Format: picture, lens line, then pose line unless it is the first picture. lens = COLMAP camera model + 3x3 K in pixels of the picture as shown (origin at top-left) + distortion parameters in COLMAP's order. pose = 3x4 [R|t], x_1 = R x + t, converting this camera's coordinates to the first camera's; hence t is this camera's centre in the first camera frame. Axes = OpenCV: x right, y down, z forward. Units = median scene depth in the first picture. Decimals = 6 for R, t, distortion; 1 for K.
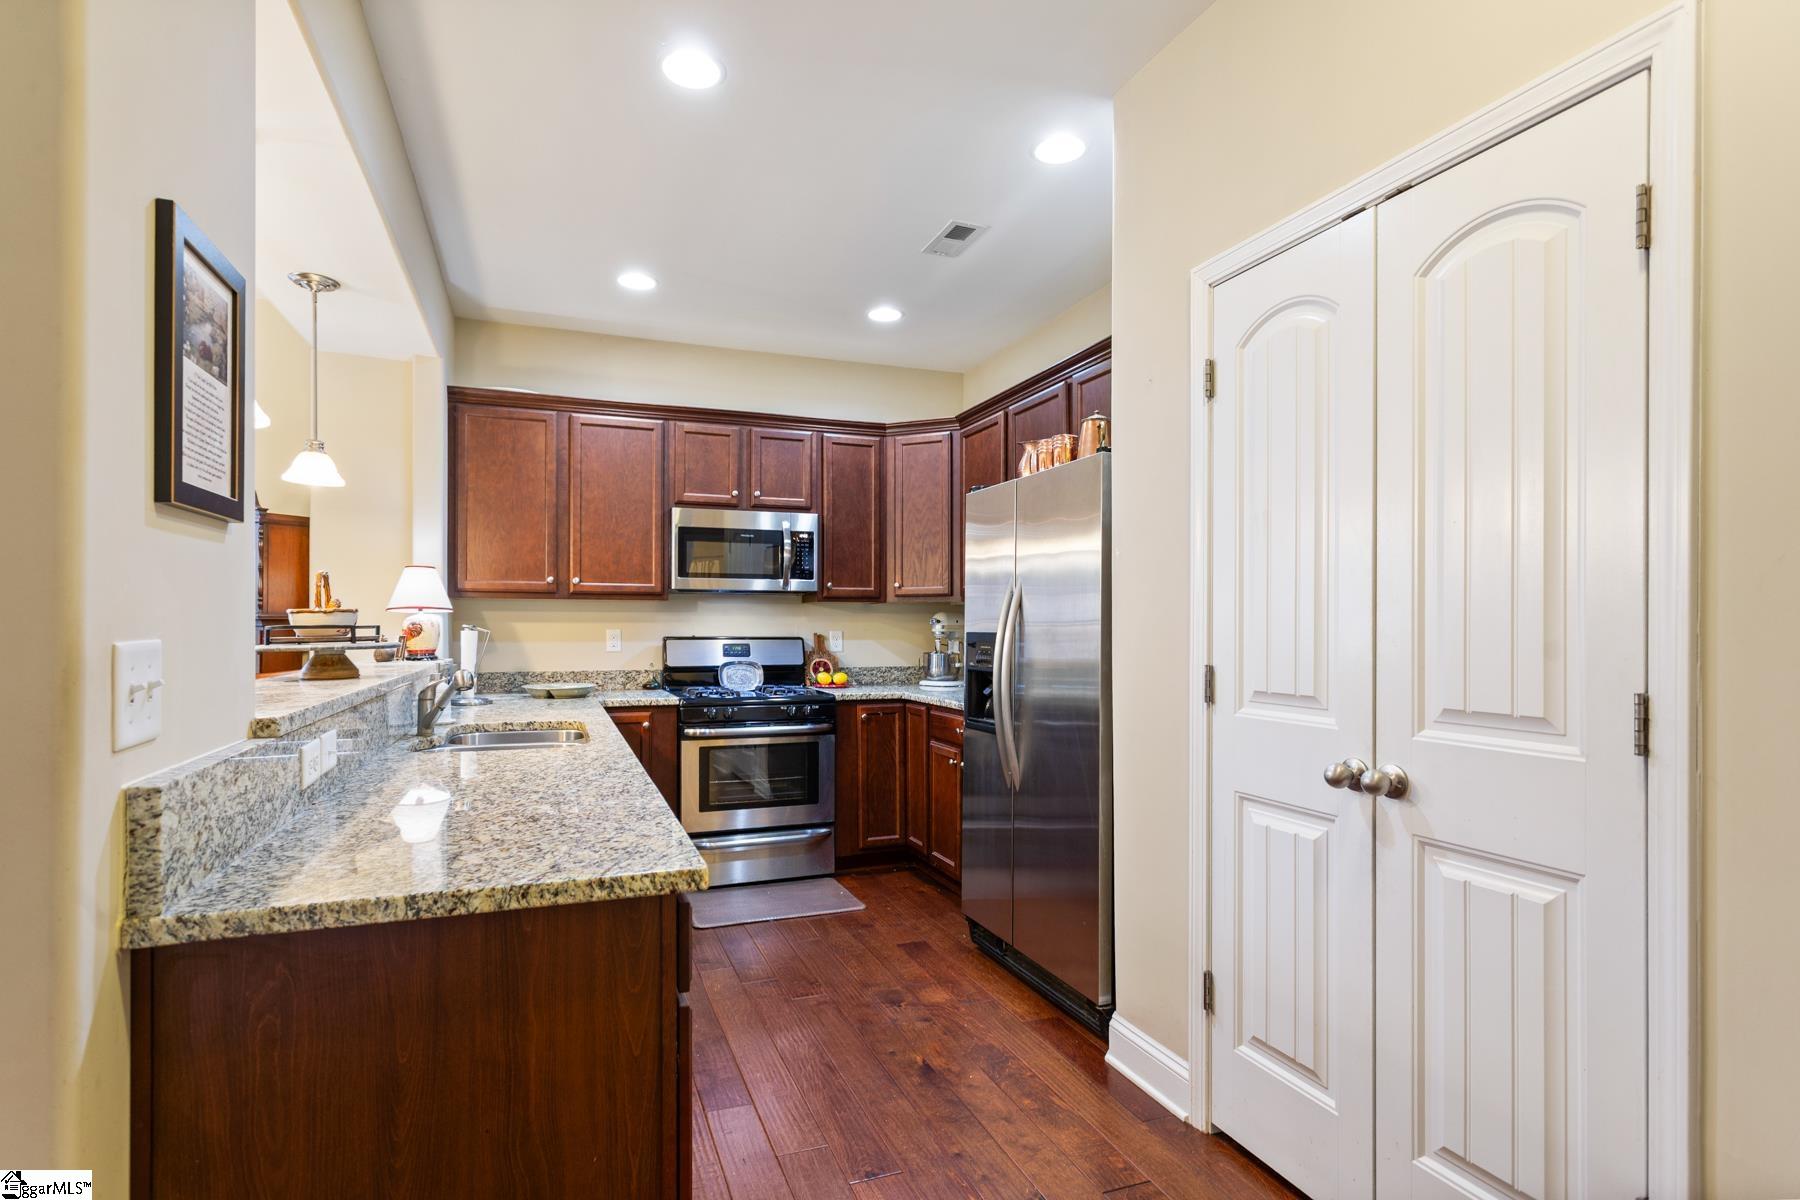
lens RADIAL K [[876.1, 0, 841.7], [0, 876.1, 625.9], [0, 0, 1]] dist [0.008257, 0.001947]
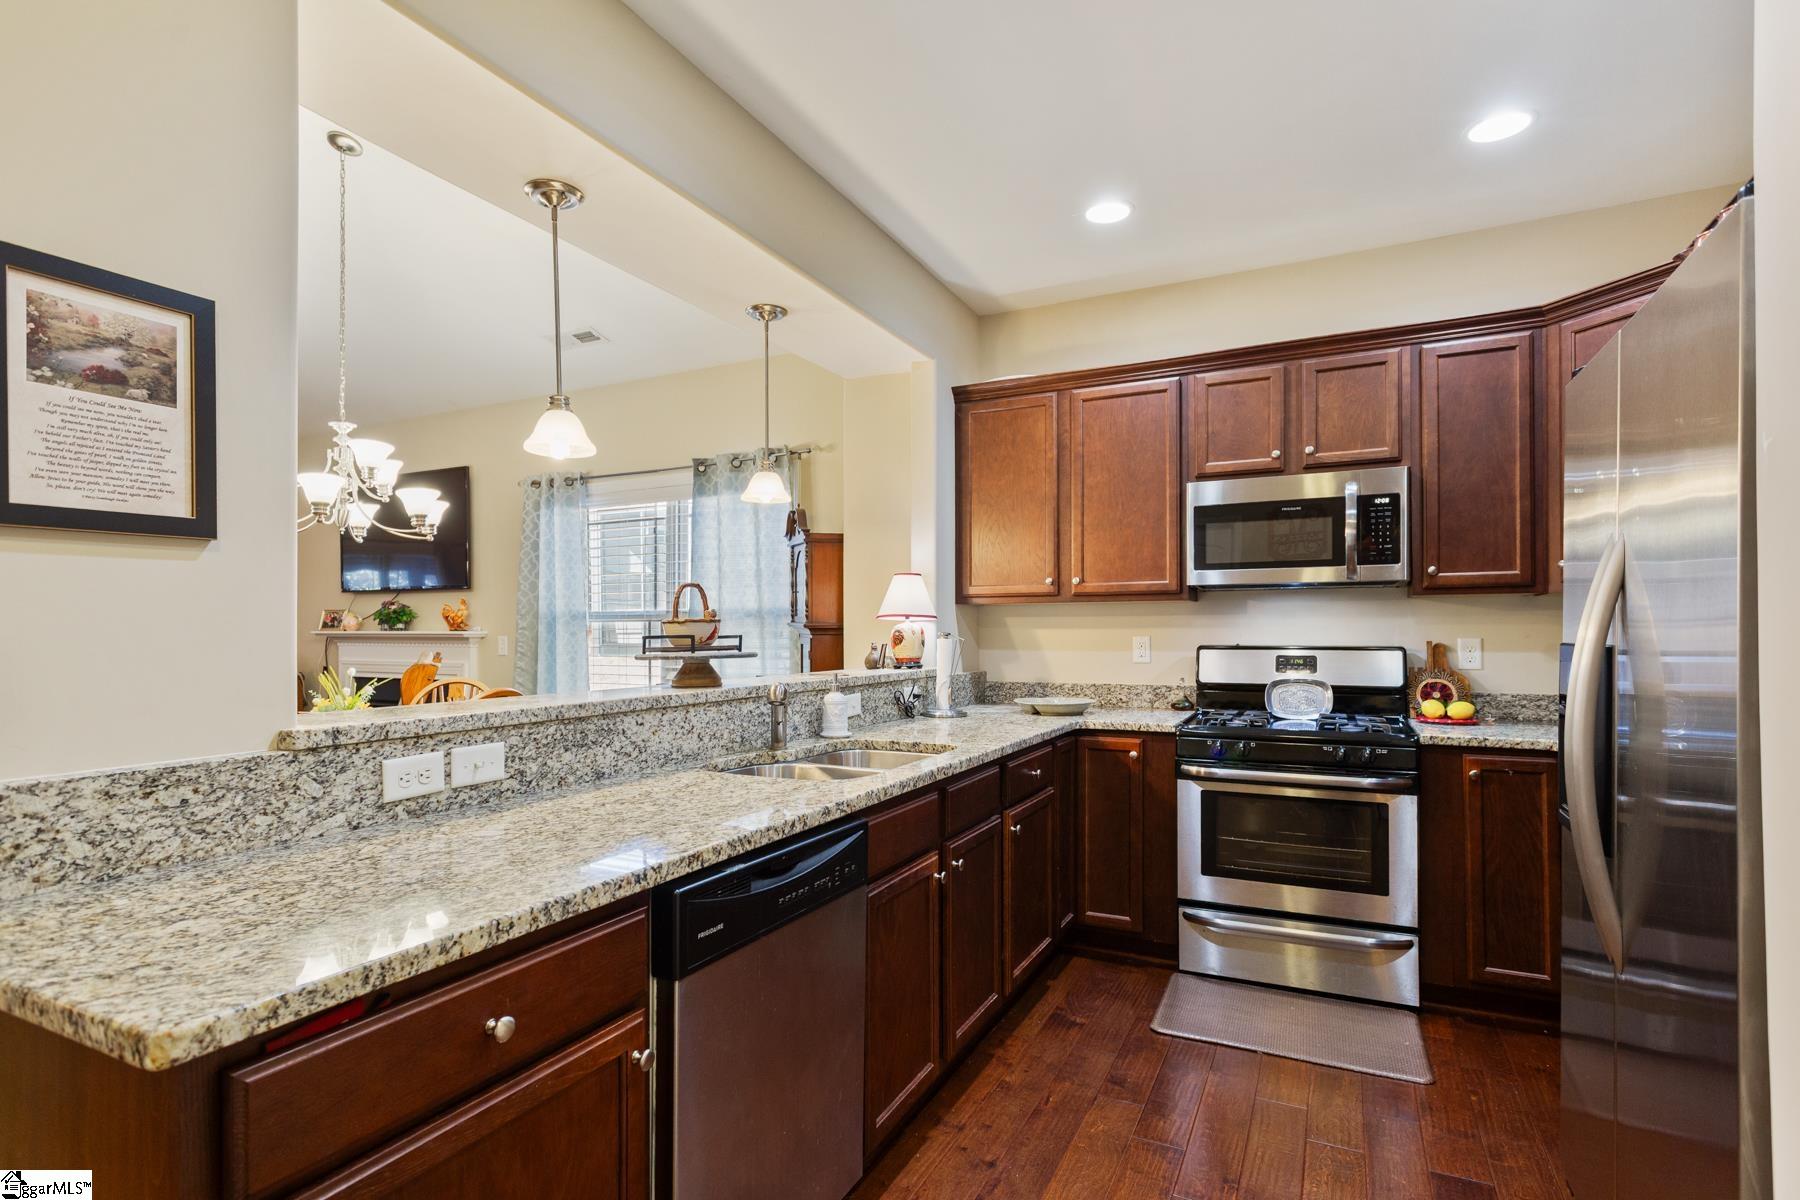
lens RADIAL K [[876.1, 0, 863.5], [0, 876.1, 627.9], [0, 0, 1]] dist [0.008257, 0.001947]
pose [[0.706898, -0.007742, -0.707274, 0.159231], [0.005417, 0.999970, -0.005532, -0.001075], [0.707295, 0.000079, 0.706918, 0.227873]]
